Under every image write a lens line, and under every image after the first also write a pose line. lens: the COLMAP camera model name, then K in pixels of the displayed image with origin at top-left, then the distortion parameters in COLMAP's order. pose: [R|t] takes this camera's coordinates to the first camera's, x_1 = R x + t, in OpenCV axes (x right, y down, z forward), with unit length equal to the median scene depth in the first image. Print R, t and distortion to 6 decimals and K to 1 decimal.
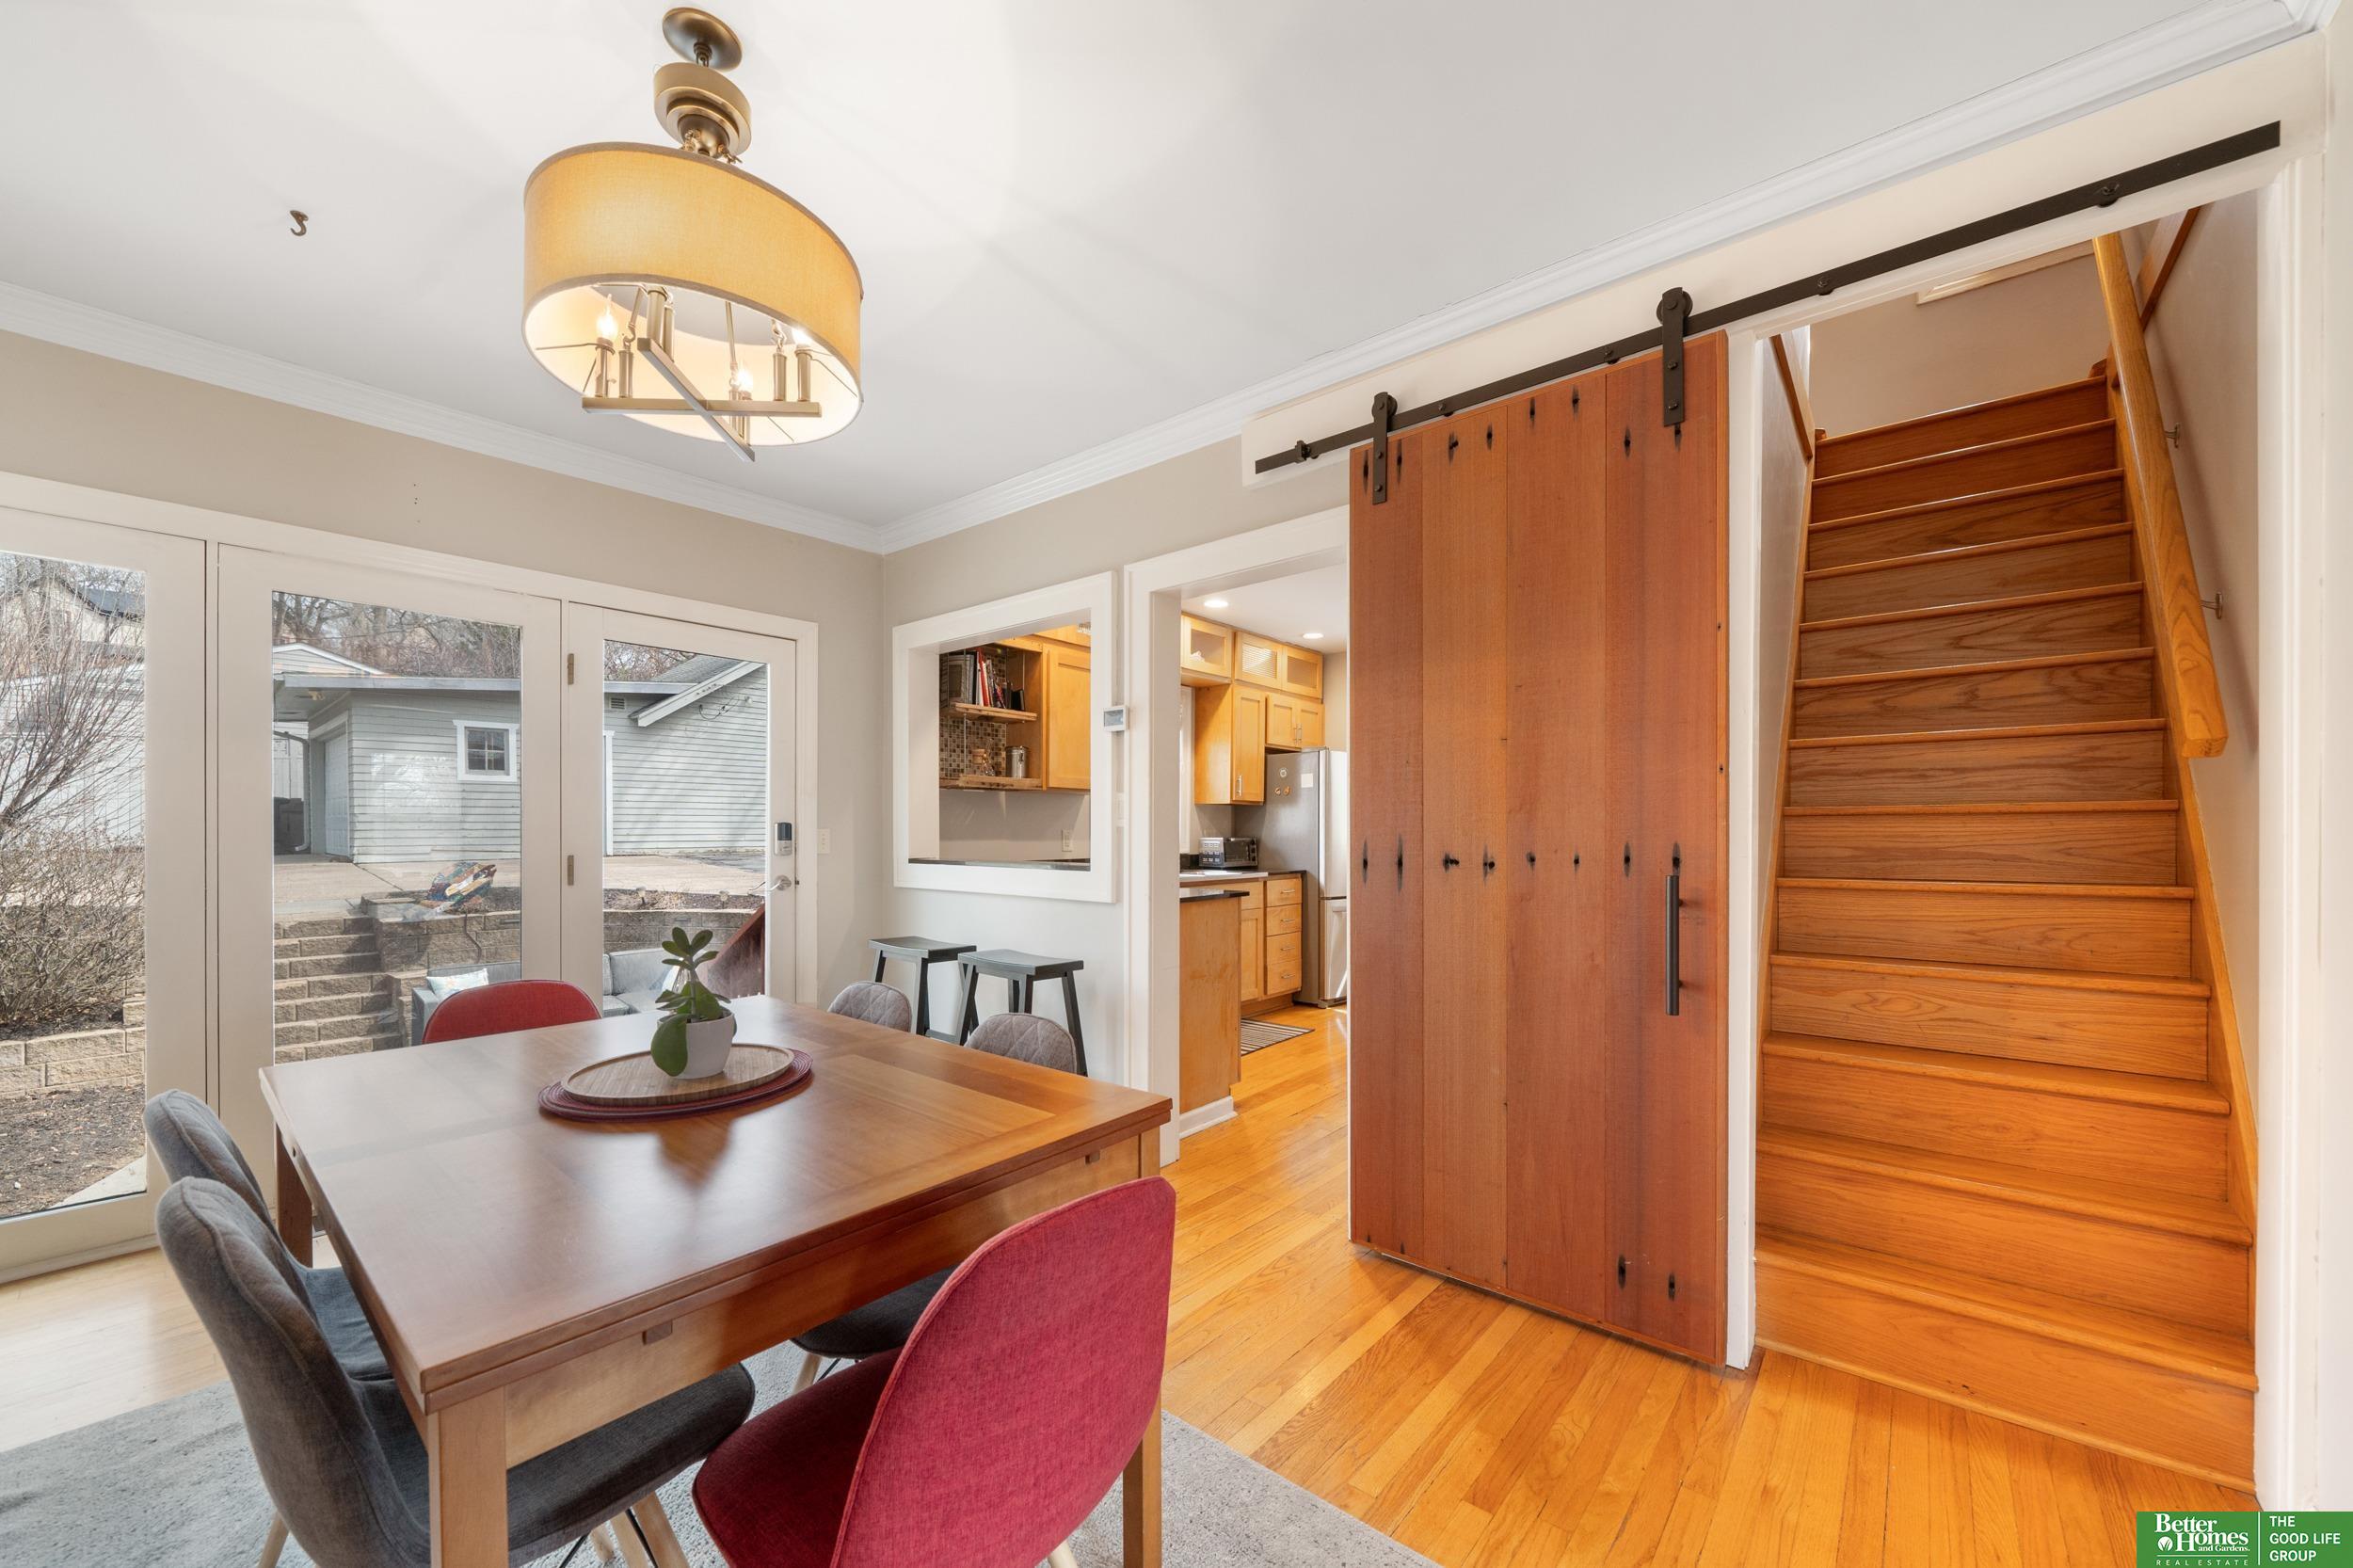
lens RADIAL K [[890.0, 0, 1163.9], [0, 890.0, 837.0], [0, 0, 1]] dist [-0.005011, -0.000147]
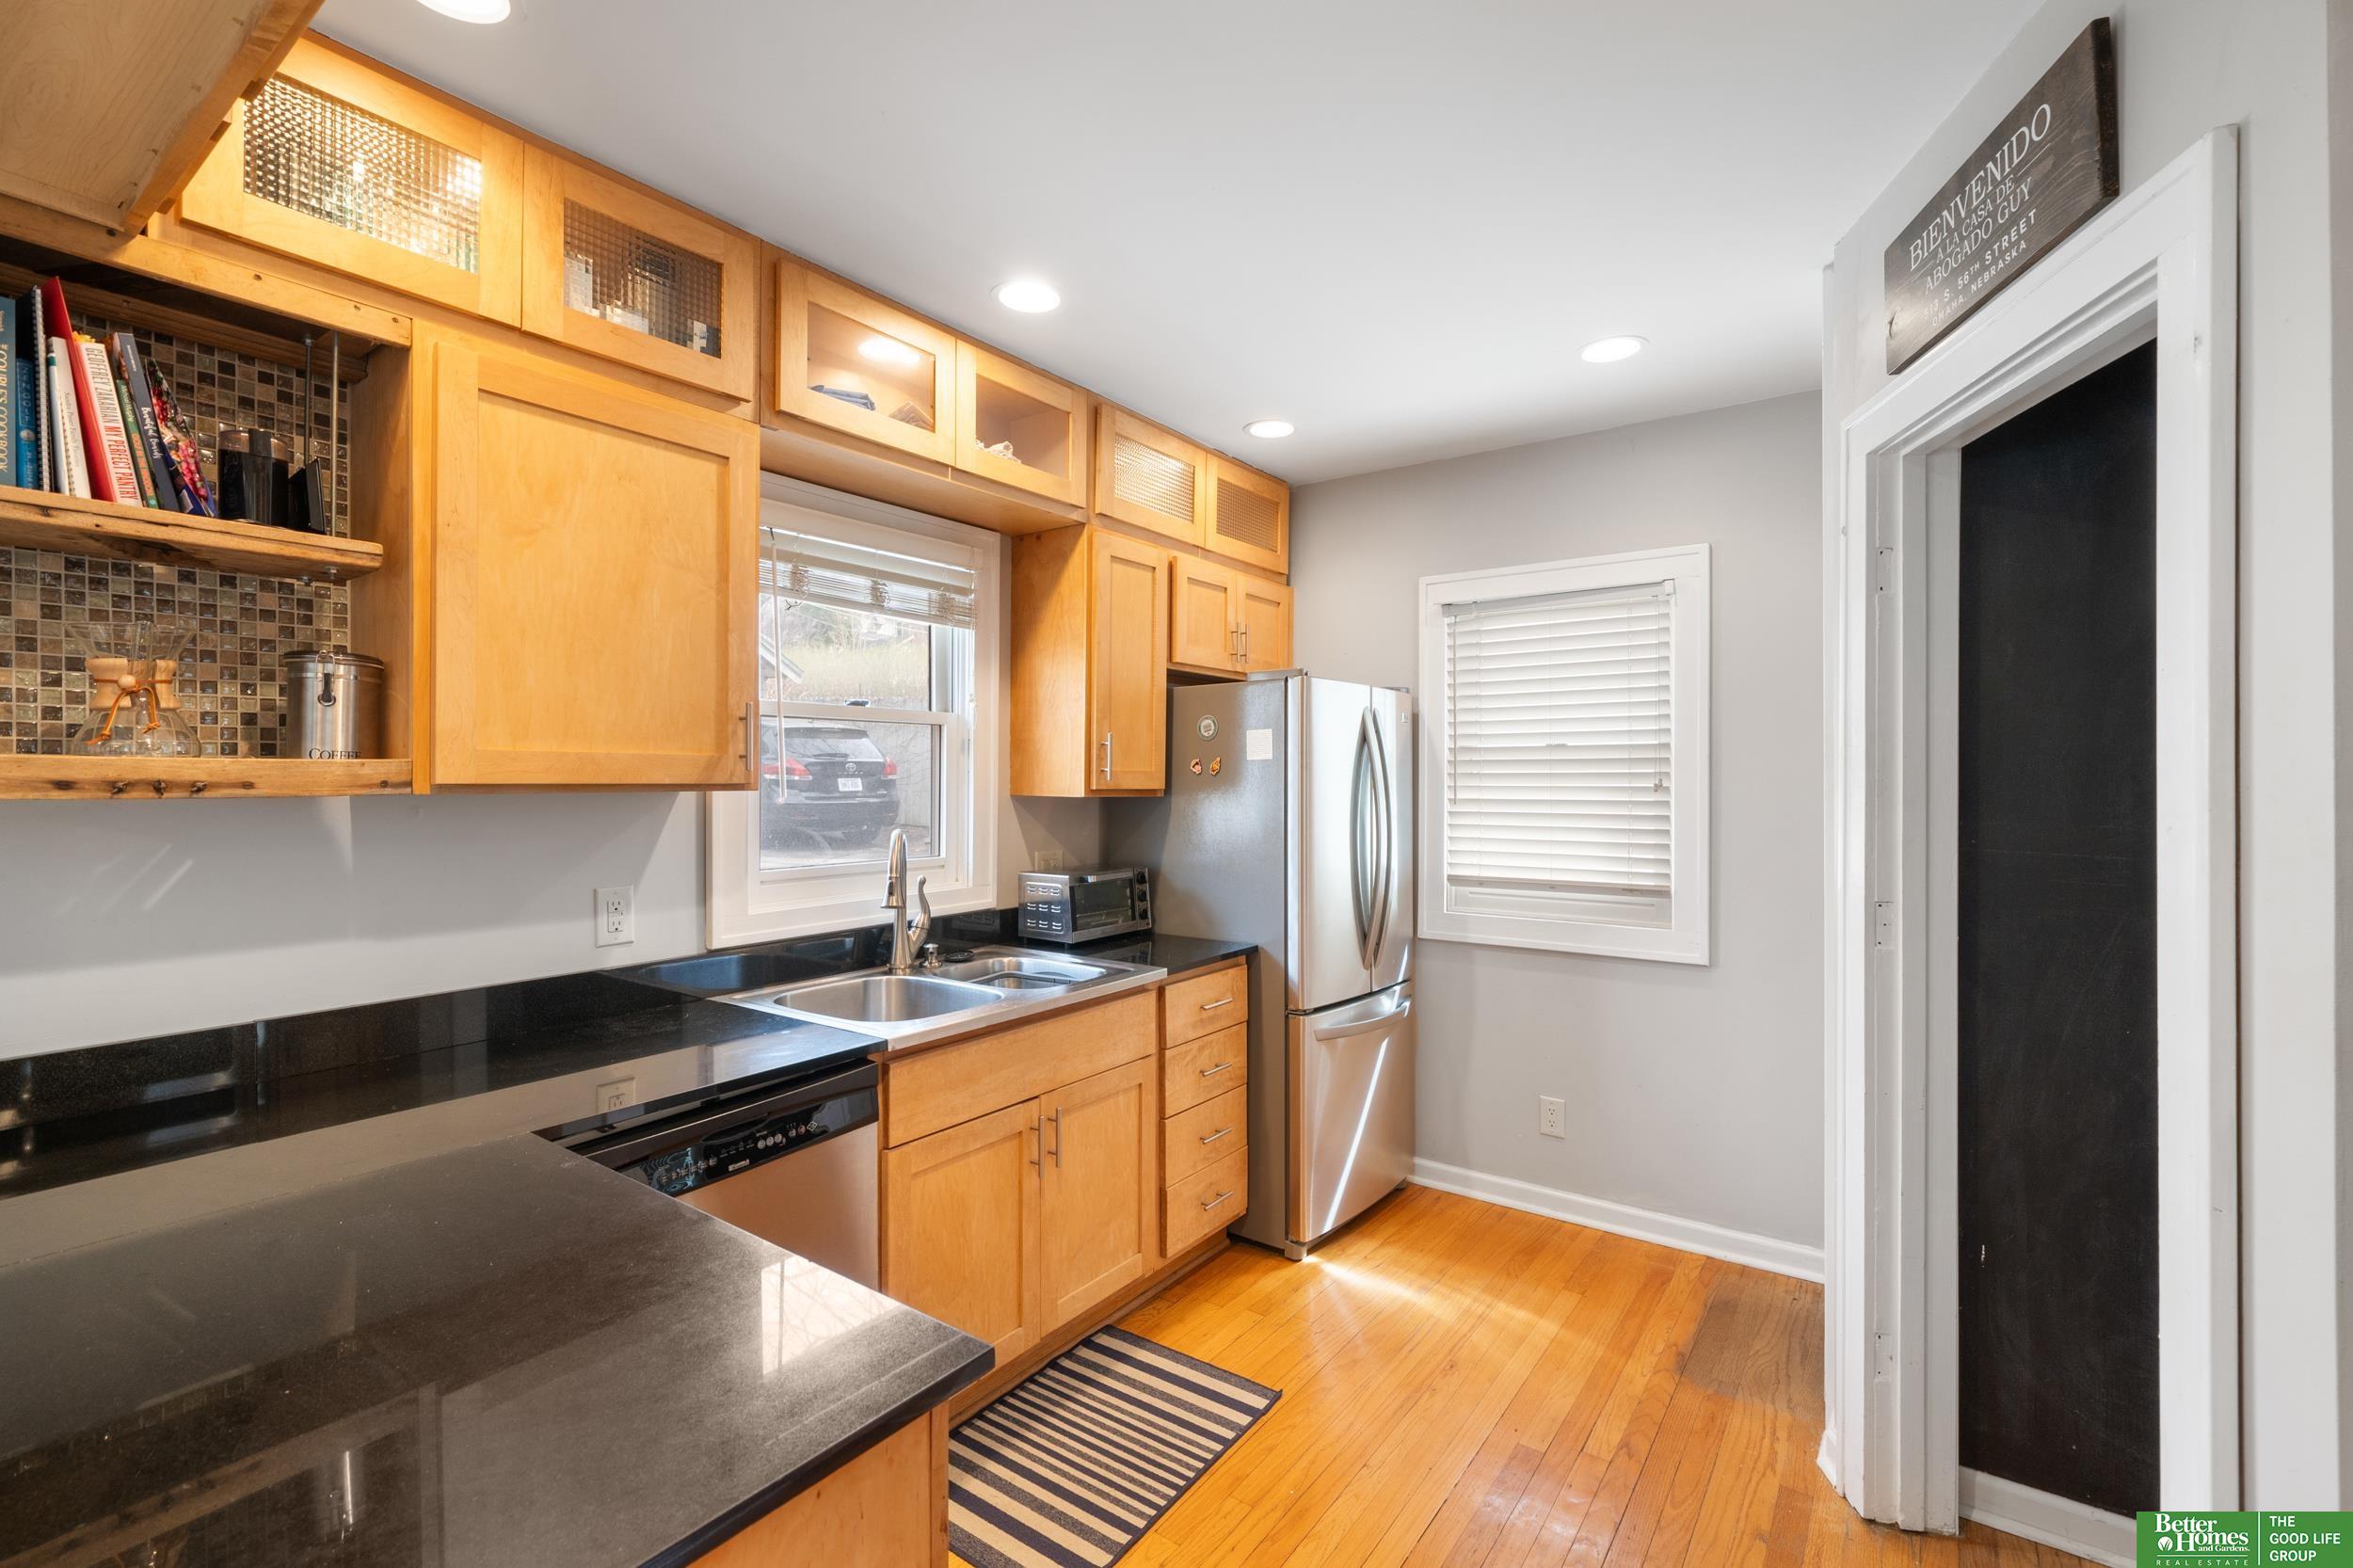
lens RADIAL K [[1036.9, 0, 1176.5], [0, 1036.9, 784.0], [0, 0, 1]] dist [-0.000188, 0.000120]
pose [[0.996341, -0.001149, 0.085465, 0.096188], [0.001126, 0.999999, 0.000321, -0.056496], [-0.085465, -0.000223, 0.996341, 0.621576]]
